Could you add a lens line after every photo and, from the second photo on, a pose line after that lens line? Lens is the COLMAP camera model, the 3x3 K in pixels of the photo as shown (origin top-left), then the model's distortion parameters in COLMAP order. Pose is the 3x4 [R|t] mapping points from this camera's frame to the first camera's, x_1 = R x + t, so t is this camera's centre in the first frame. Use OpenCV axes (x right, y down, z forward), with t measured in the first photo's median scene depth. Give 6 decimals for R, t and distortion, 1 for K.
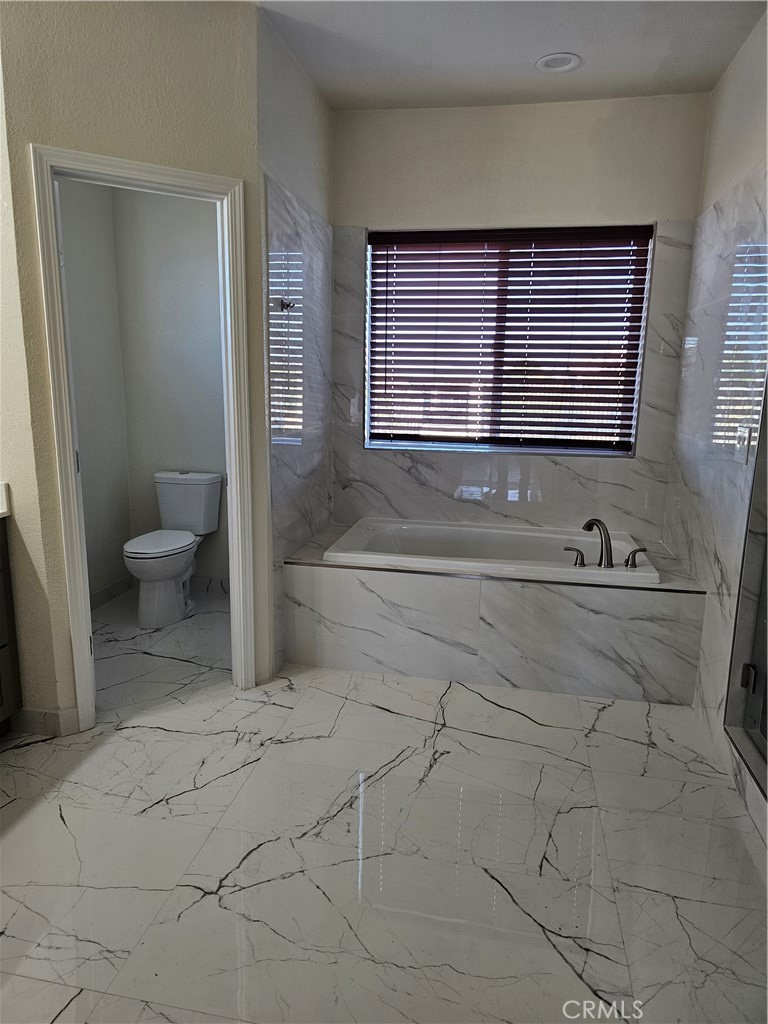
lens RADIAL K [[694.5, 0, 381.7], [0, 694.5, 516.0], [0, 0, 1]] dist [0.077249, -0.077430]
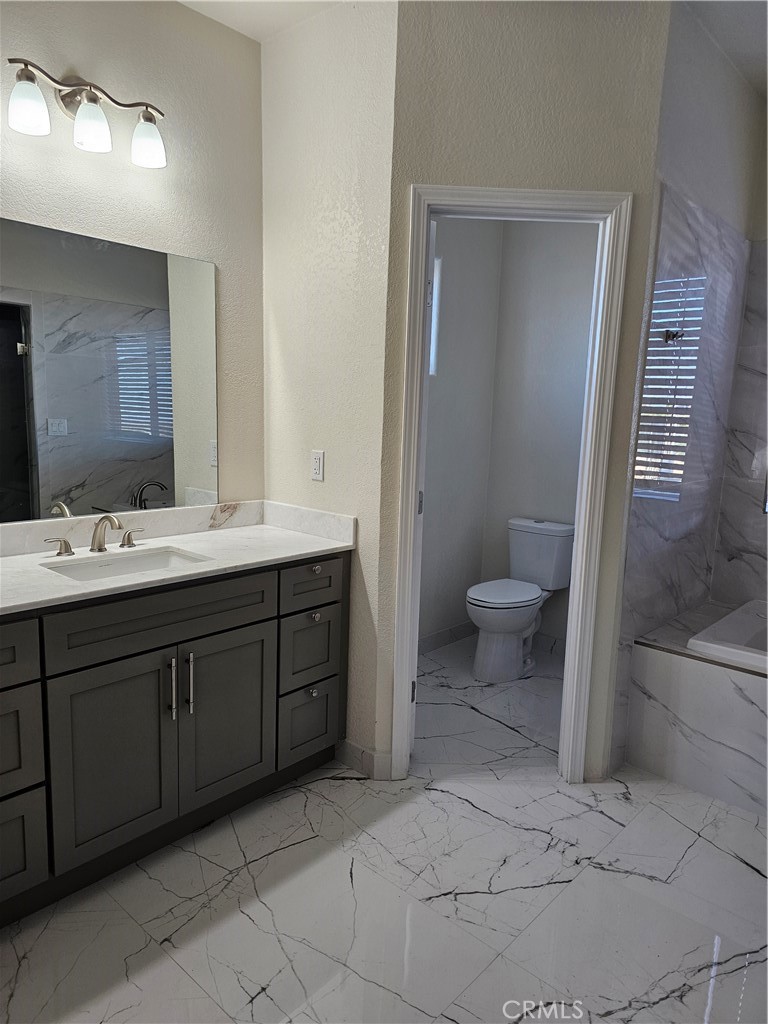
lens RADIAL K [[694.5, 0, 381.7], [0, 694.5, 516.0], [0, 0, 1]] dist [0.077249, -0.077430]
pose [[0.855303, 0.092399, -0.509822, 0.014245], [-0.125218, 0.991665, -0.030344, -0.018354], [0.502769, 0.089792, 0.859744, 0.119591]]
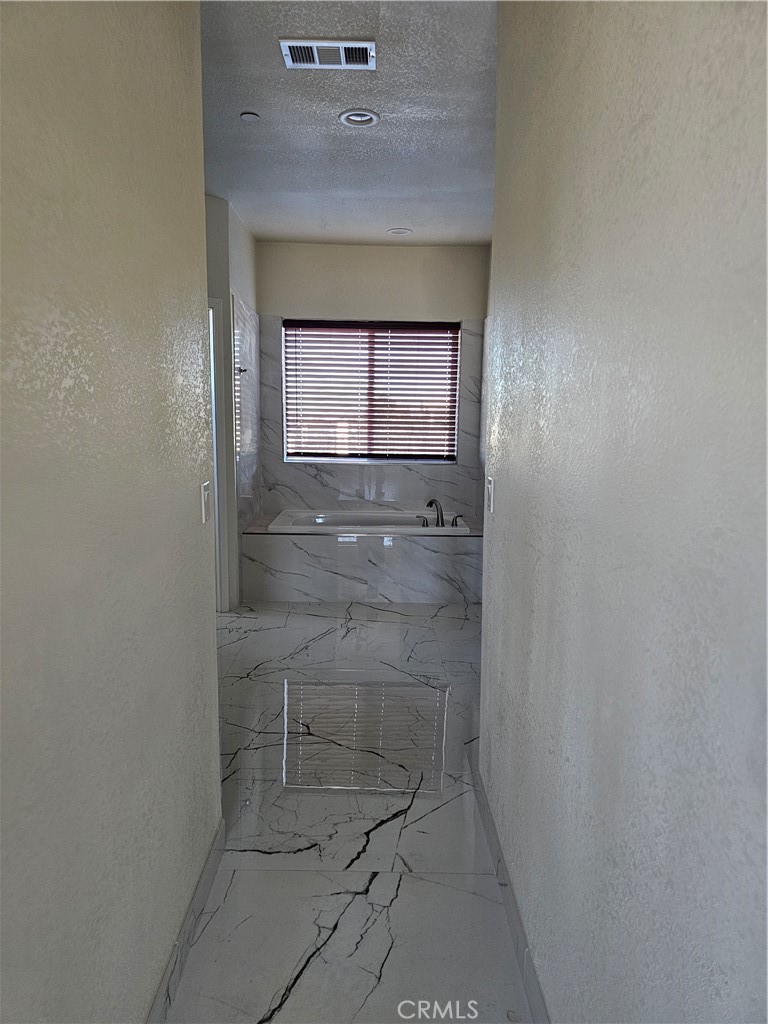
lens RADIAL K [[705.0, 0, 385.6], [0, 705.0, 517.5], [0, 0, 1]] dist [0.204168, -0.081622]
pose [[0.979645, -0.033259, 0.197961, -0.145421], [0.042495, 0.998189, -0.042590, 0.117493], [-0.196186, 0.050136, 0.979284, -0.643513]]
